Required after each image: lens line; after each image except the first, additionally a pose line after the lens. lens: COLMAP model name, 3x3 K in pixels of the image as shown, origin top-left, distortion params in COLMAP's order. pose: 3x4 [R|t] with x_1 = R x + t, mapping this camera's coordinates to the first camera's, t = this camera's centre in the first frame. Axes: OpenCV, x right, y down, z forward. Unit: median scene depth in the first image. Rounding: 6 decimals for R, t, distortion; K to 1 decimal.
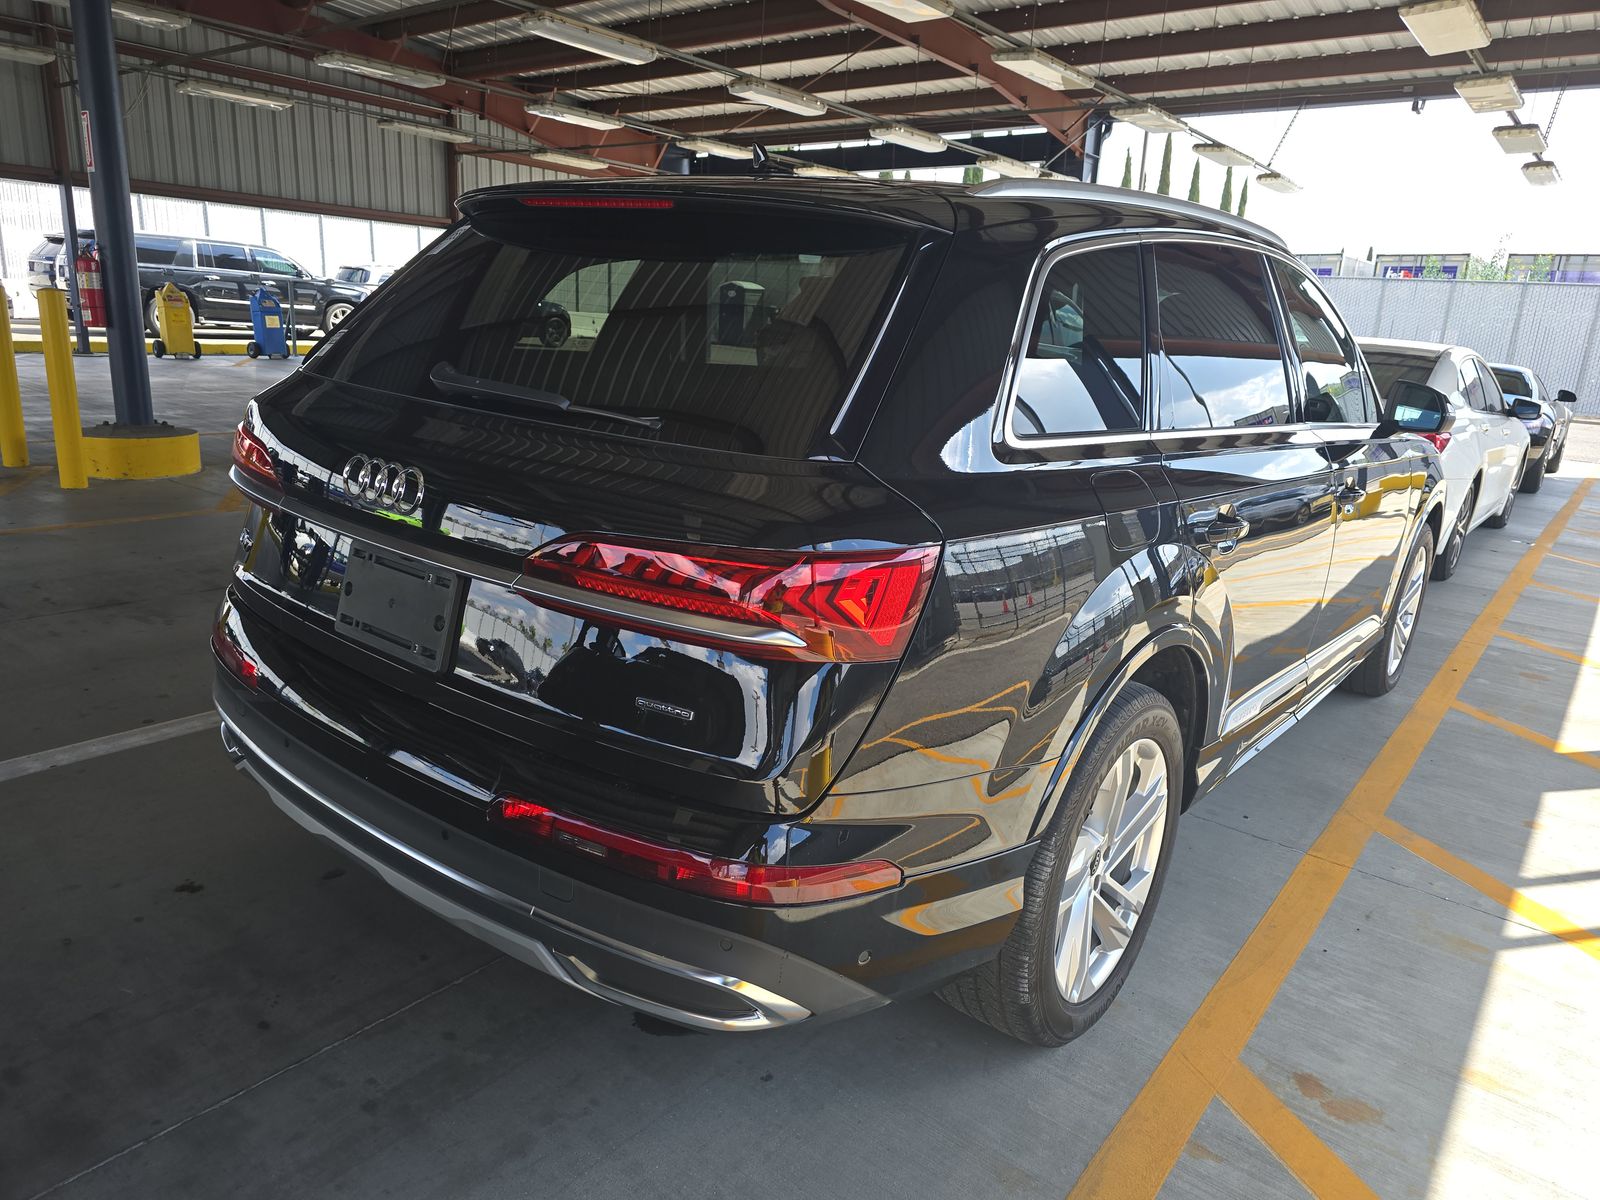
lens RADIAL K [[1079.4, 0, 797.1], [0, 1079.4, 600.6], [0, 0, 1]] dist [0.027458, -0.021534]
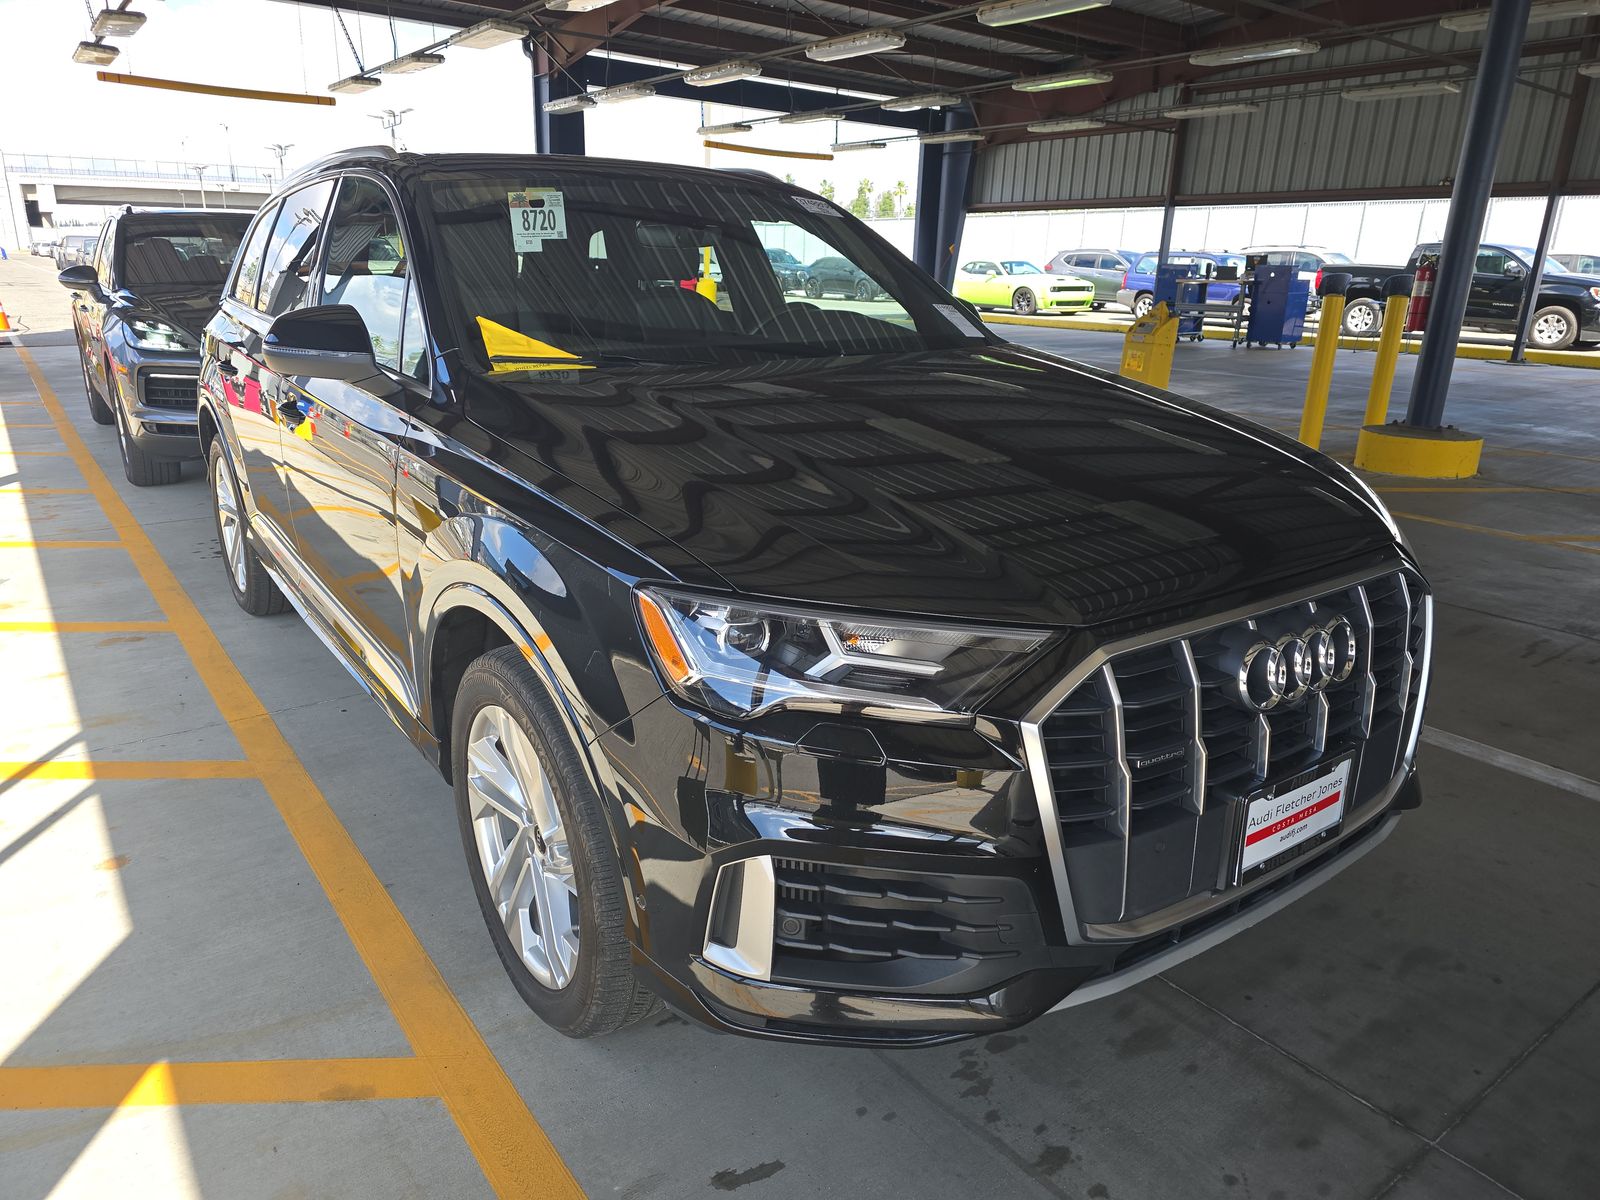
lens RADIAL K [[1079.4, 0, 800.5], [0, 1079.4, 609.3], [0, 0, 1]] dist [0.027458, -0.021534]
pose [[-0.269779, 0.232971, -0.934315, 0.856602], [-0.281849, 0.908691, 0.307964, -0.233700], [0.920750, 0.346418, -0.179483, 1.064839]]
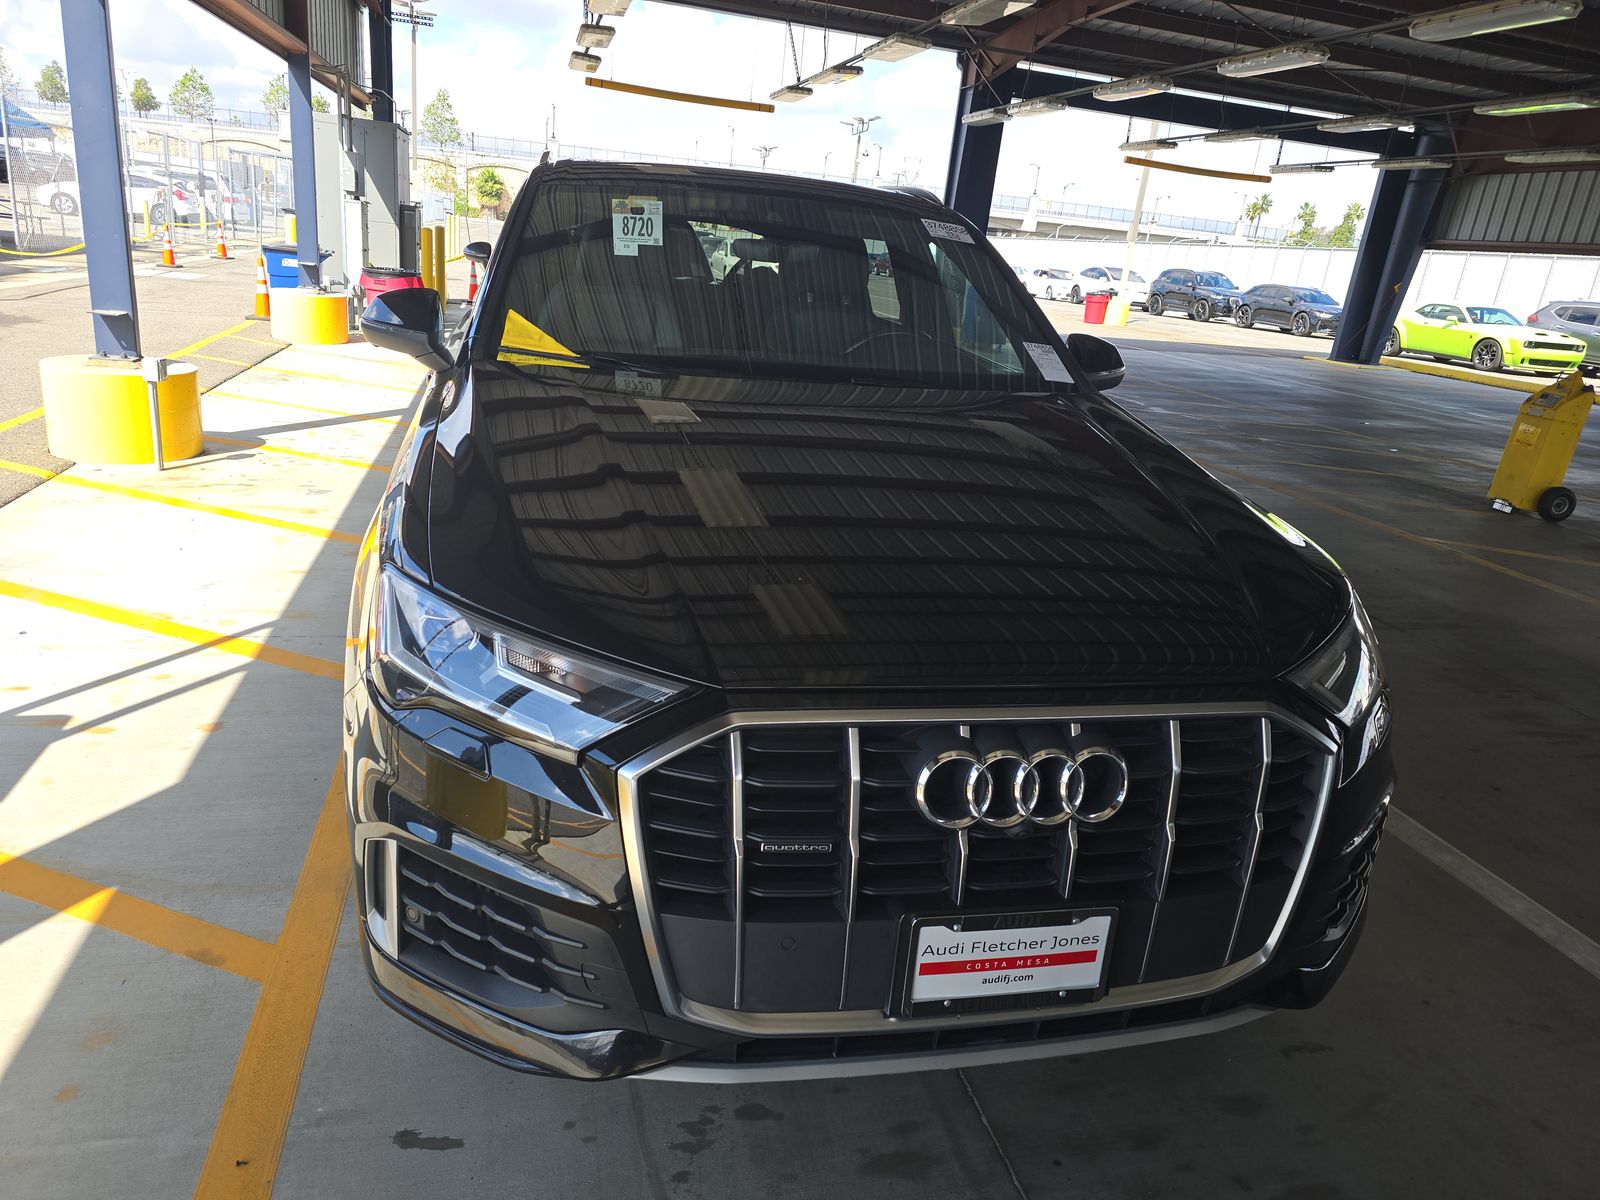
lens RADIAL K [[1079.4, 0, 802.8], [0, 1079.4, 603.5], [0, 0, 1]] dist [0.027458, -0.021534]
pose [[-0.610319, 0.137260, -0.780174, 0.756072], [-0.325453, 0.854467, 0.404928, -0.302705], [0.722213, 0.501045, -0.476825, 1.231716]]
